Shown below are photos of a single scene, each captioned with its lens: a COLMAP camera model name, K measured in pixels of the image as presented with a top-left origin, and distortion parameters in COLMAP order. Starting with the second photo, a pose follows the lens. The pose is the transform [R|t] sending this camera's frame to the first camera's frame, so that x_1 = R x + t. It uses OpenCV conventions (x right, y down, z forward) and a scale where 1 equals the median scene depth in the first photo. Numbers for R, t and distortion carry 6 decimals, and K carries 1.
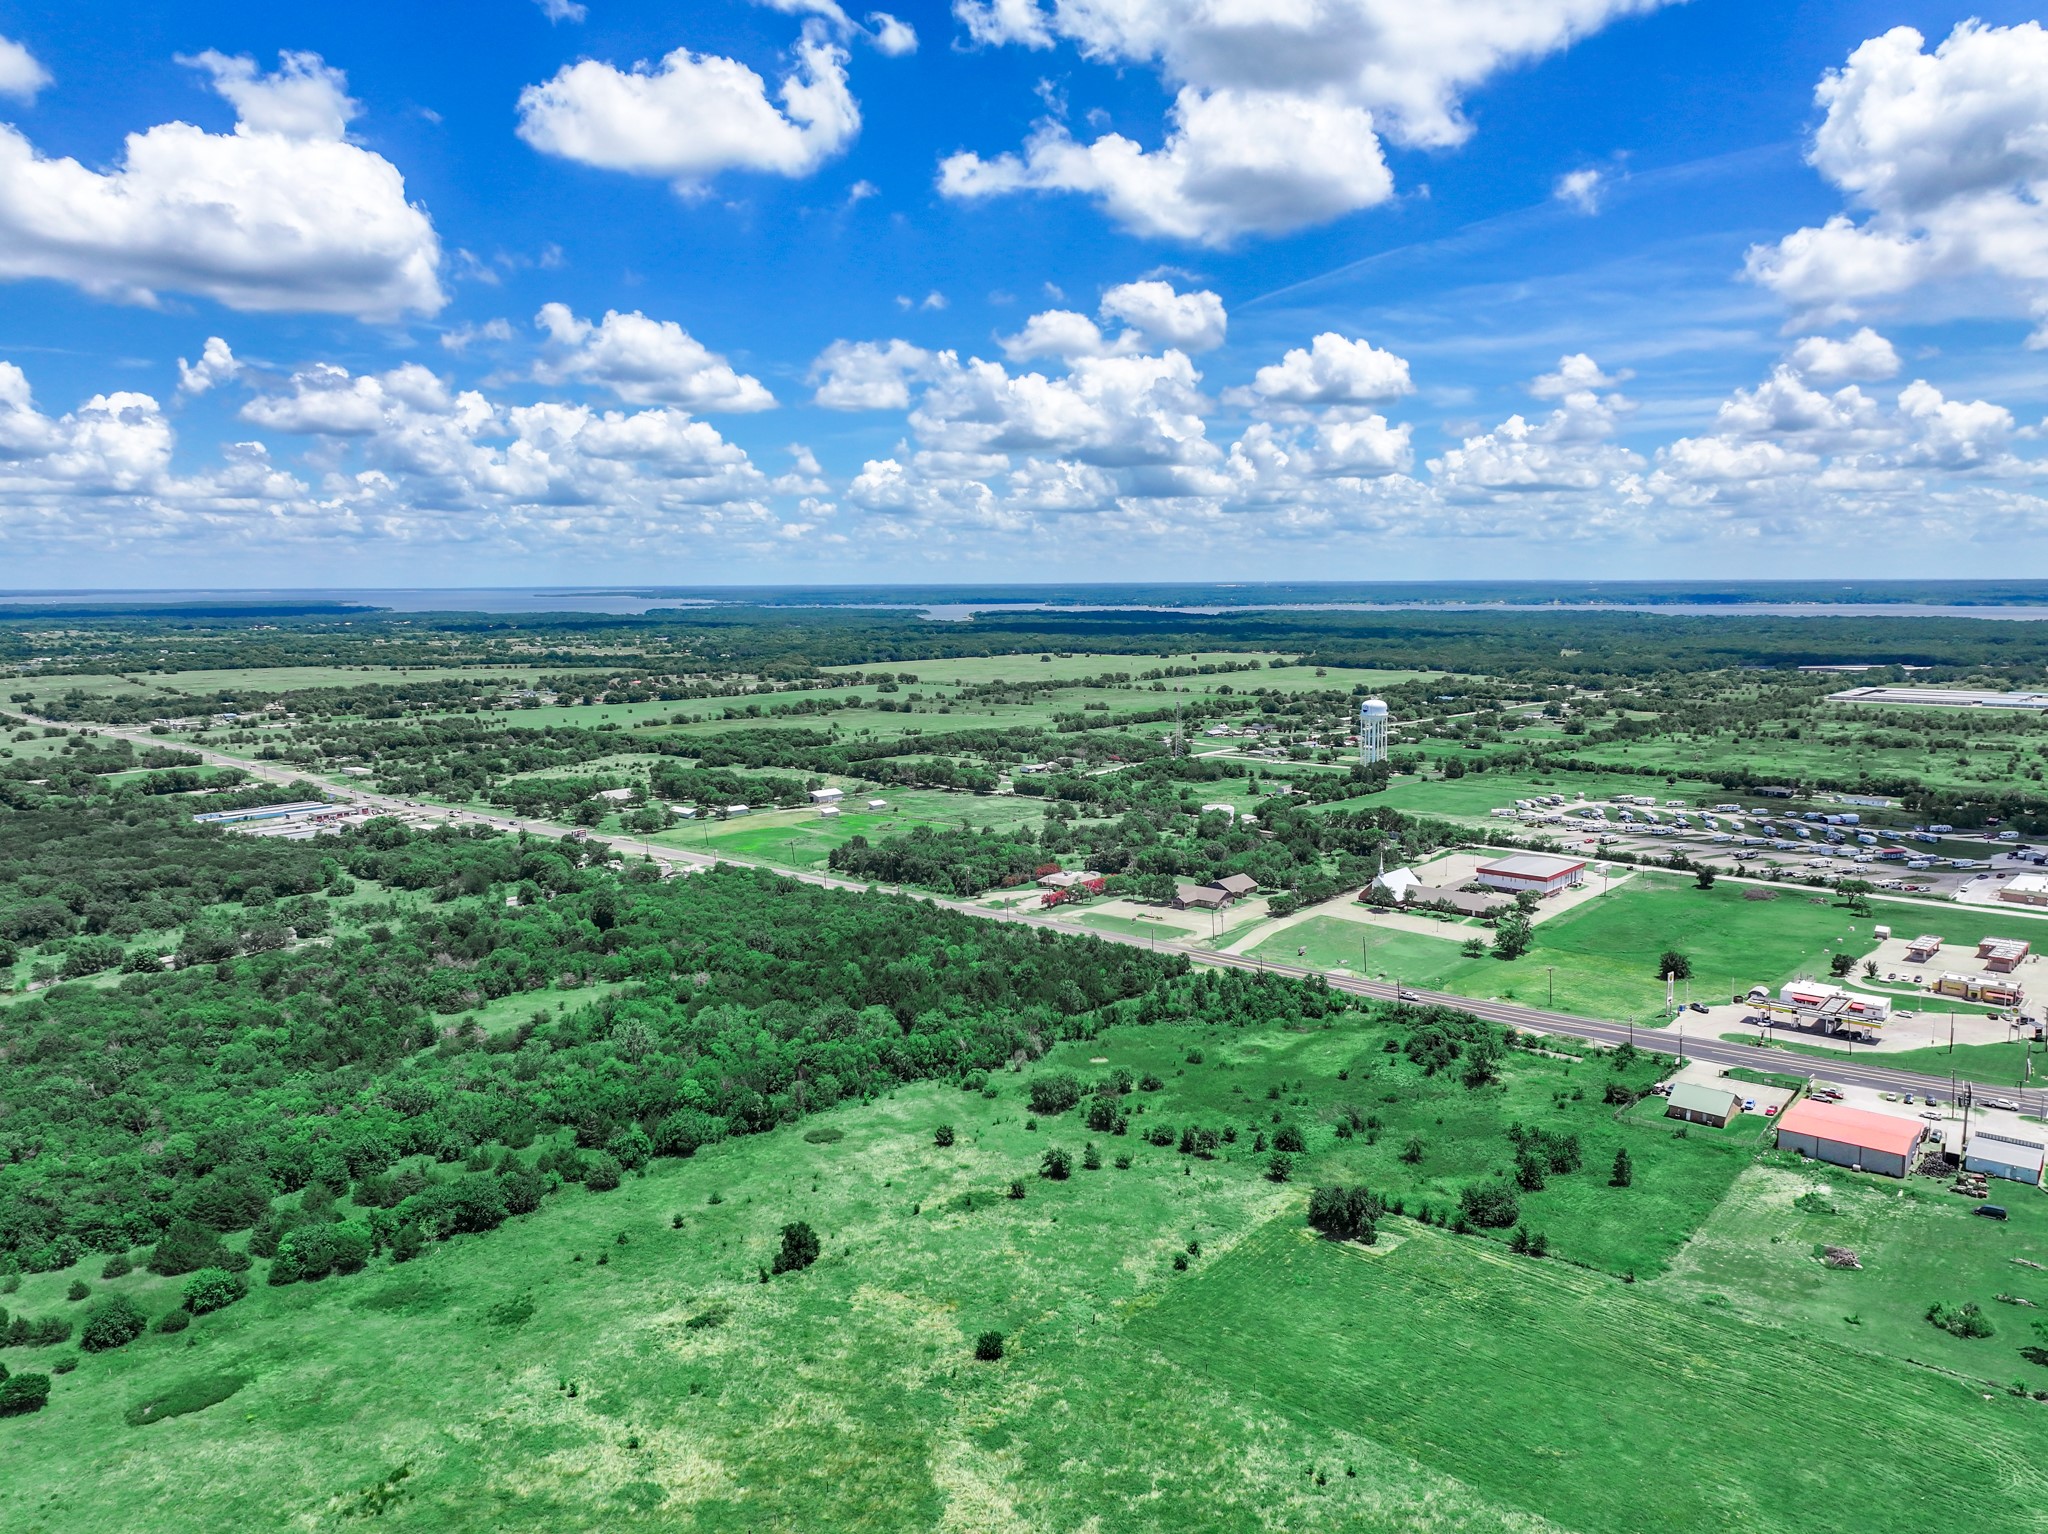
lens RADIAL K [[1450.3, 0, 1048.1], [0, 1450.3, 784.7], [0, 0, 1]] dist [0.004083, 0.006645]
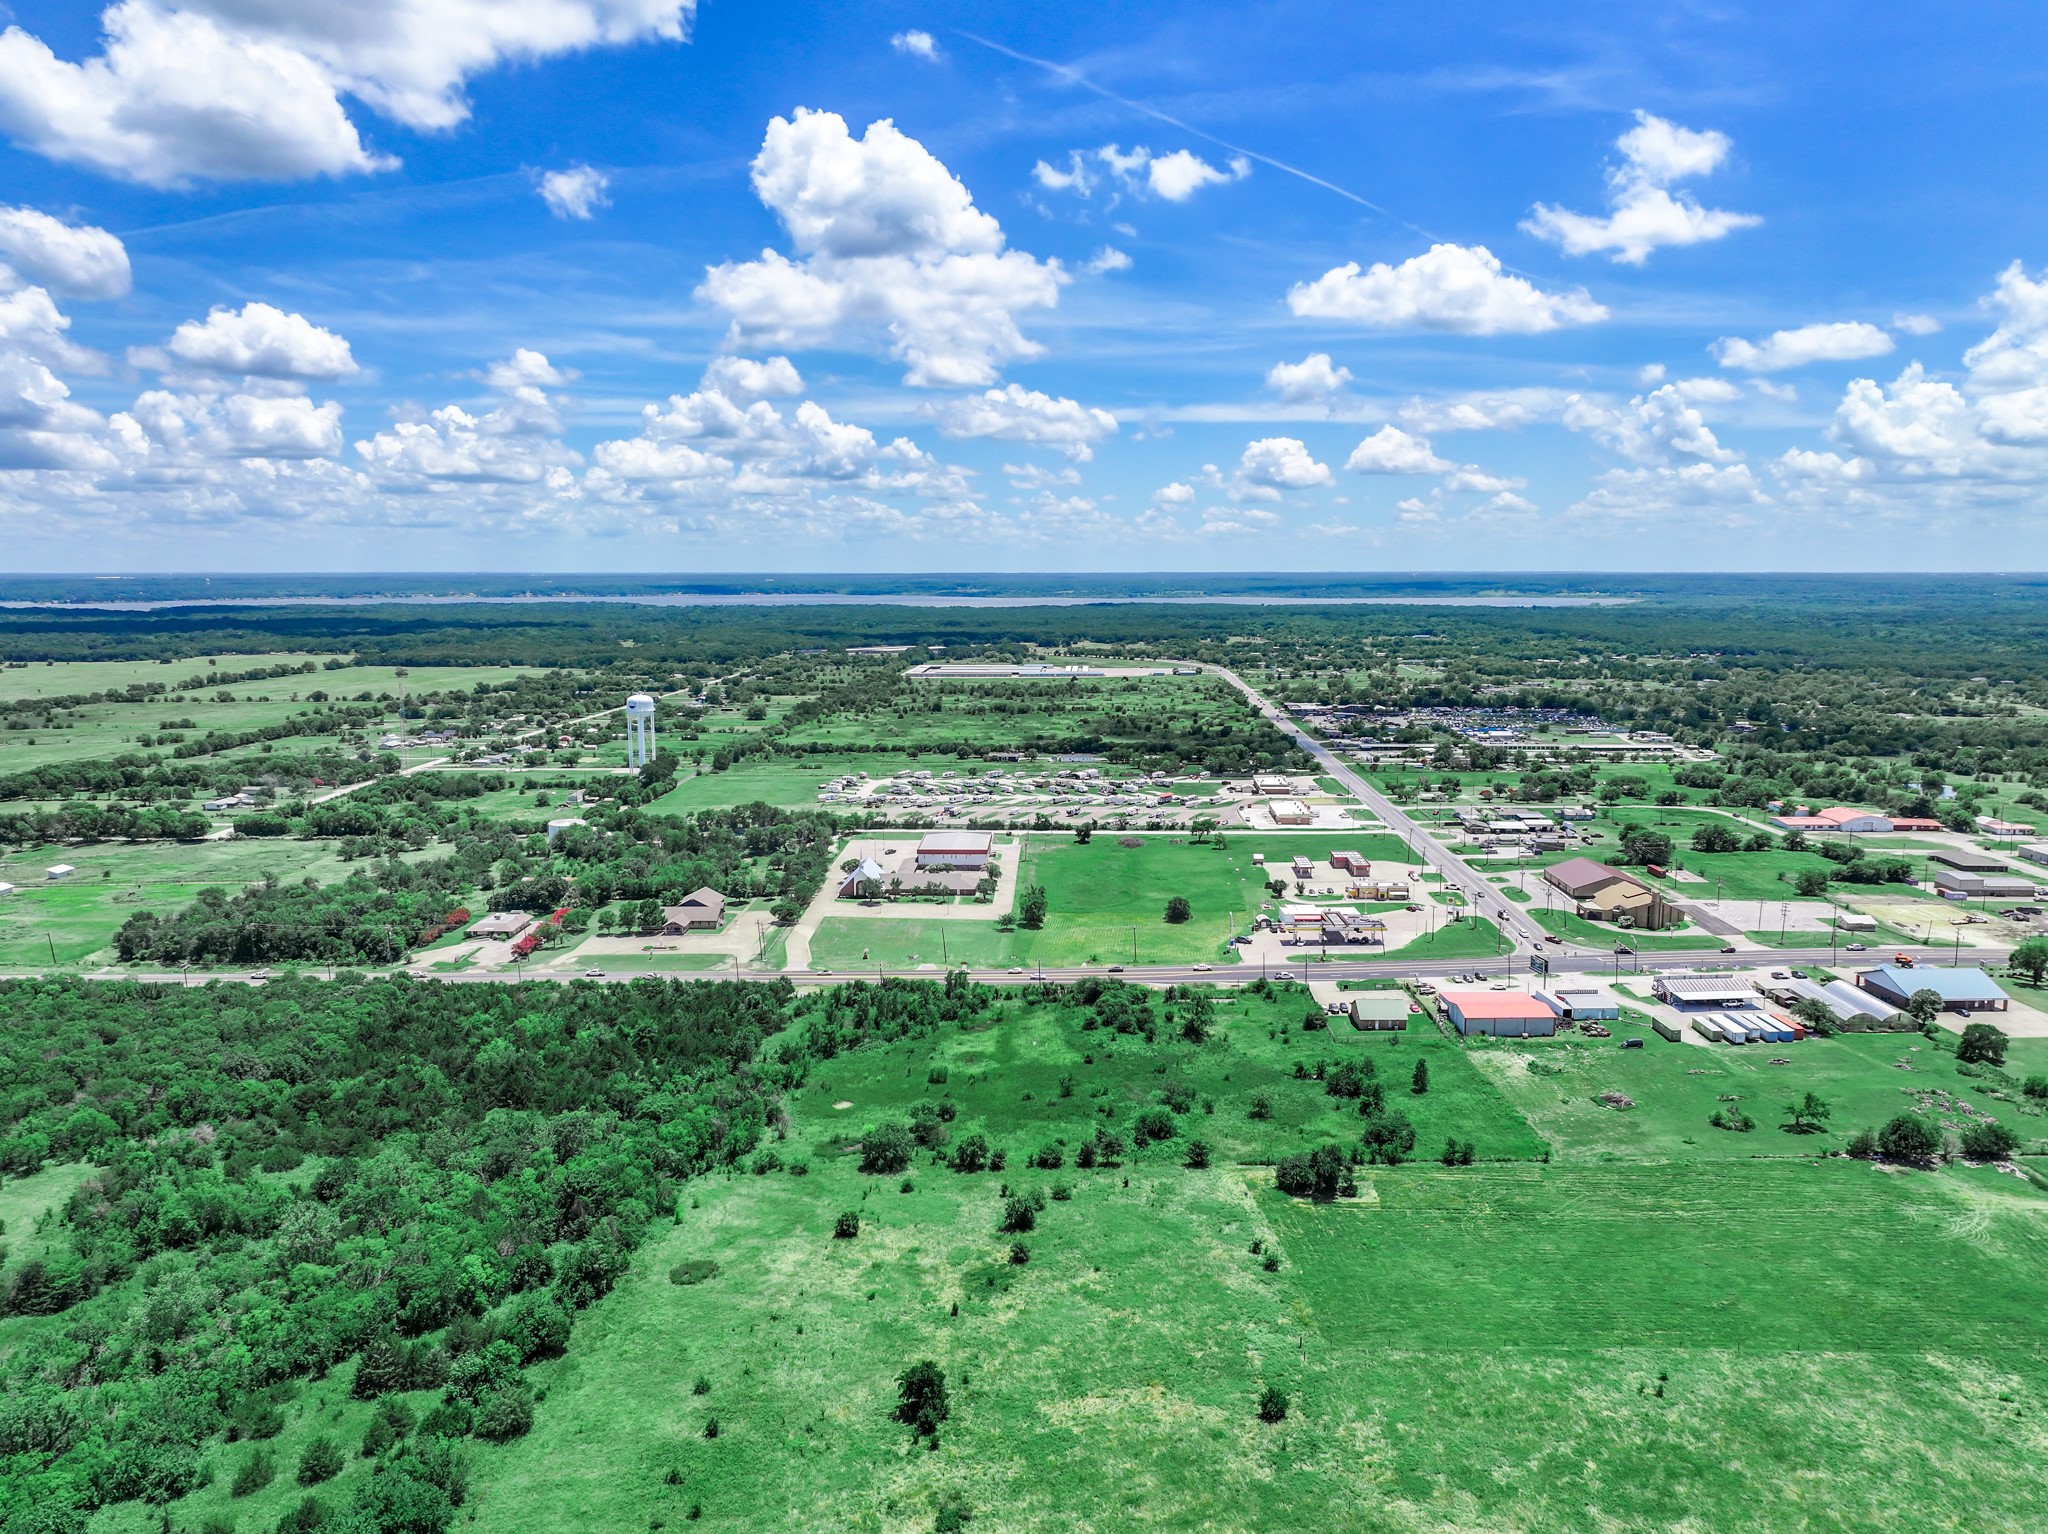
lens RADIAL K [[1450.3, 0, 1052.5], [0, 1450.3, 739.1], [0, 0, 1]] dist [0.004083, 0.006645]
pose [[0.760936, -0.071622, 0.644862, -0.439838], [0.088199, 0.996081, 0.006556, -0.028928], [-0.642804, 0.051888, 0.764271, 0.234408]]
